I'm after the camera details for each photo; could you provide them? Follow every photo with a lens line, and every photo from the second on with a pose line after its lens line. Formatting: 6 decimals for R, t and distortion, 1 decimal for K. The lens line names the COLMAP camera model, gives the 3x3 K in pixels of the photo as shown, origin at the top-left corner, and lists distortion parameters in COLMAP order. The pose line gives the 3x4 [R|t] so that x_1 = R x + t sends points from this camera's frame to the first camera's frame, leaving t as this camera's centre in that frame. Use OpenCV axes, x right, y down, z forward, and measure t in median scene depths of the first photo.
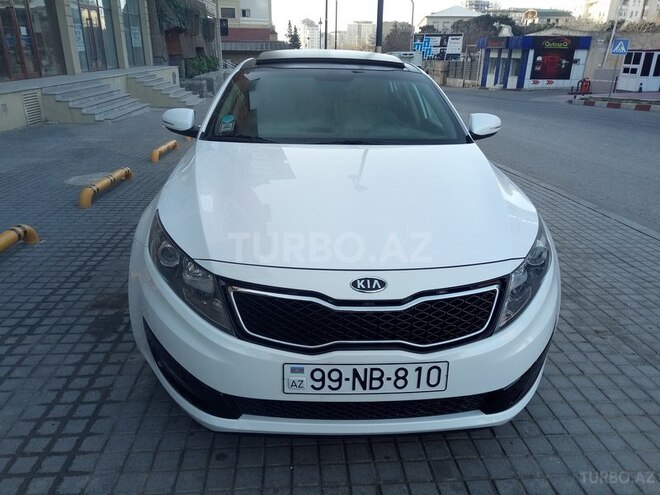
lens RADIAL K [[482.1, 0, 329.7], [0, 482.1, 238.9], [0, 0, 1]] dist [0.027040, -0.002953]
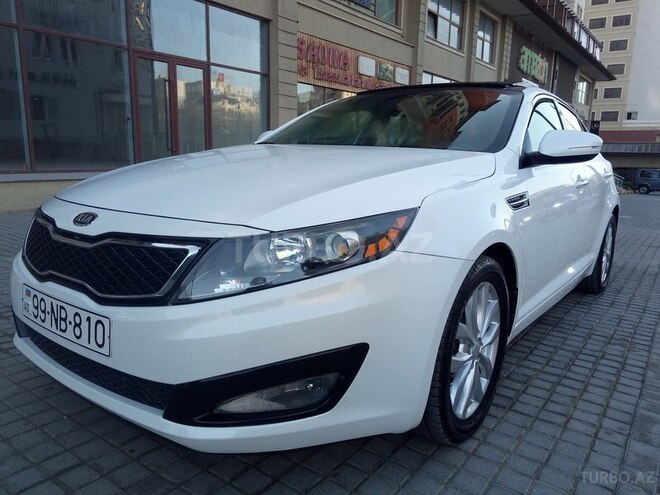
lens RADIAL K [[482.1, 0, 329.7], [0, 482.1, 238.9], [0, 0, 1]] dist [0.027040, -0.002953]
pose [[0.767885, 0.109185, -0.631214, 1.045928], [-0.230440, 0.966485, -0.113156, 0.128553], [0.597704, 0.232348, 0.767310, 0.554921]]
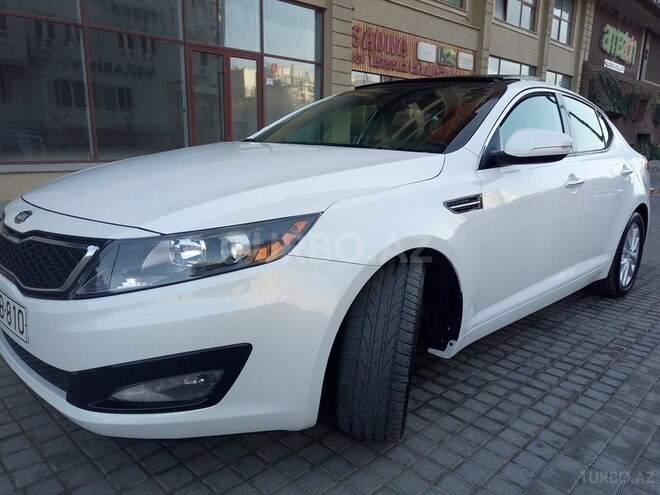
lens RADIAL K [[478.0, 0, 330.0], [0, 478.0, 247.5], [0, 0, 1]] dist [0.022204, -0.002585]
pose [[0.670834, 0.158019, -0.724577, 1.282395], [-0.266839, 0.963030, -0.037026, 0.020083], [0.691938, 0.218184, 0.688199, 0.743856]]
